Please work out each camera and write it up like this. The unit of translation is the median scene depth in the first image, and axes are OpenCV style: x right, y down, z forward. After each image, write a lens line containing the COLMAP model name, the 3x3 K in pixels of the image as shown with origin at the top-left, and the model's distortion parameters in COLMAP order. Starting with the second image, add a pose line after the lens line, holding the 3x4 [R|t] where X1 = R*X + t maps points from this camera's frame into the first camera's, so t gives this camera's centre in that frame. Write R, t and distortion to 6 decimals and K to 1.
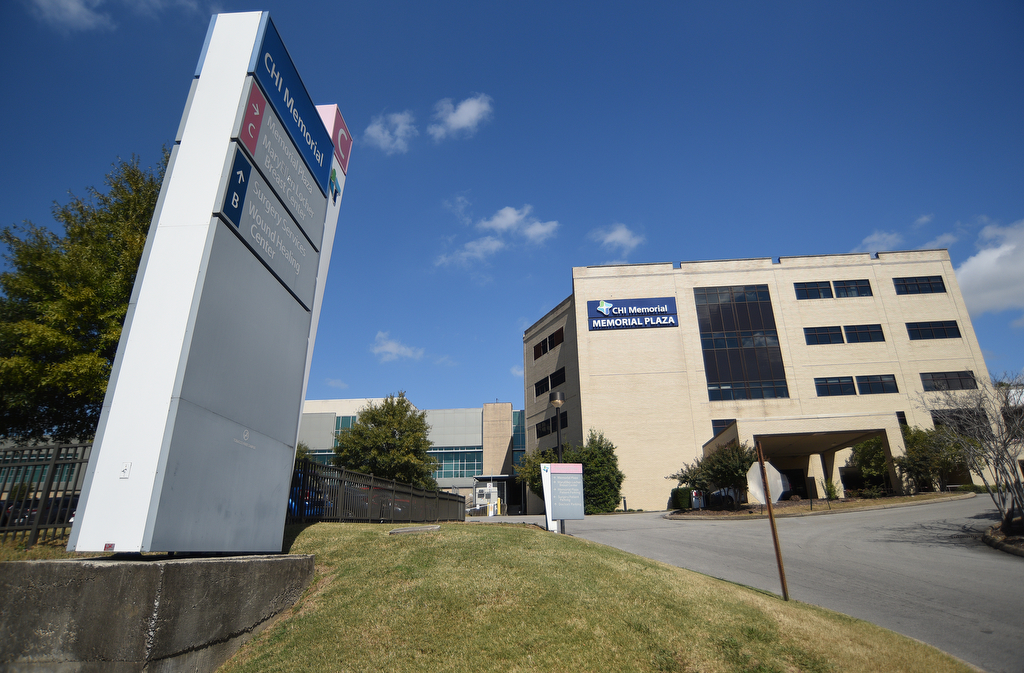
lens RADIAL K [[528.0, 0, 508.1], [0, 528.0, 340.9], [0, 0, 1]] dist [-0.067714, 0.001421]
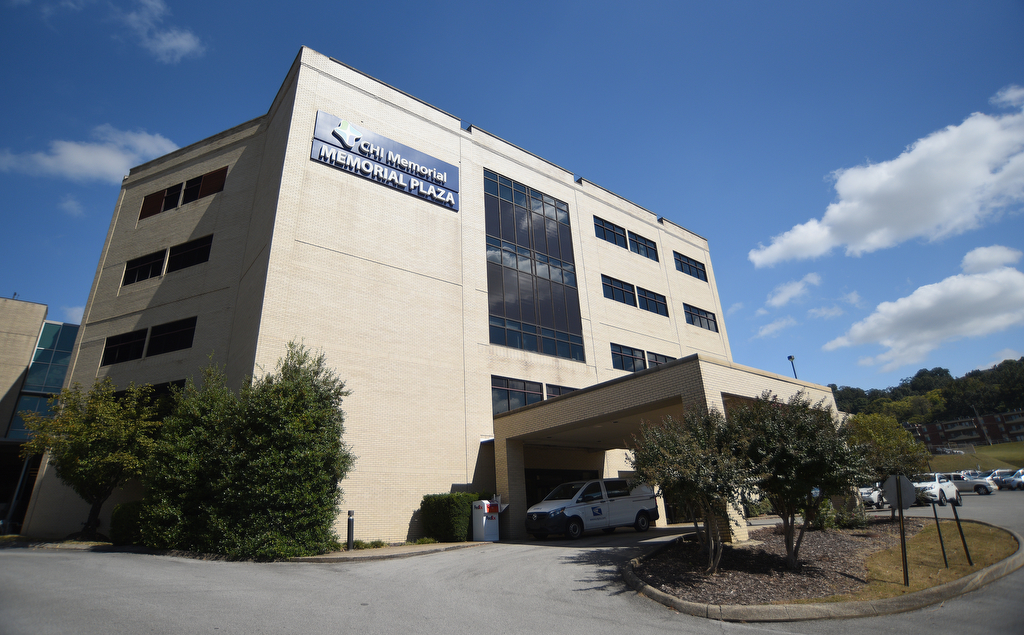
lens RADIAL K [[551.3, 0, 508.3], [0, 551.3, 288.4], [0, 0, 1]] dist [-0.061208, 0.002566]
pose [[0.724163, 0.263992, 0.637100, -0.006418], [-0.219820, 0.964003, -0.149590, 0.134769], [-0.653657, -0.031720, 0.756126, 0.489205]]
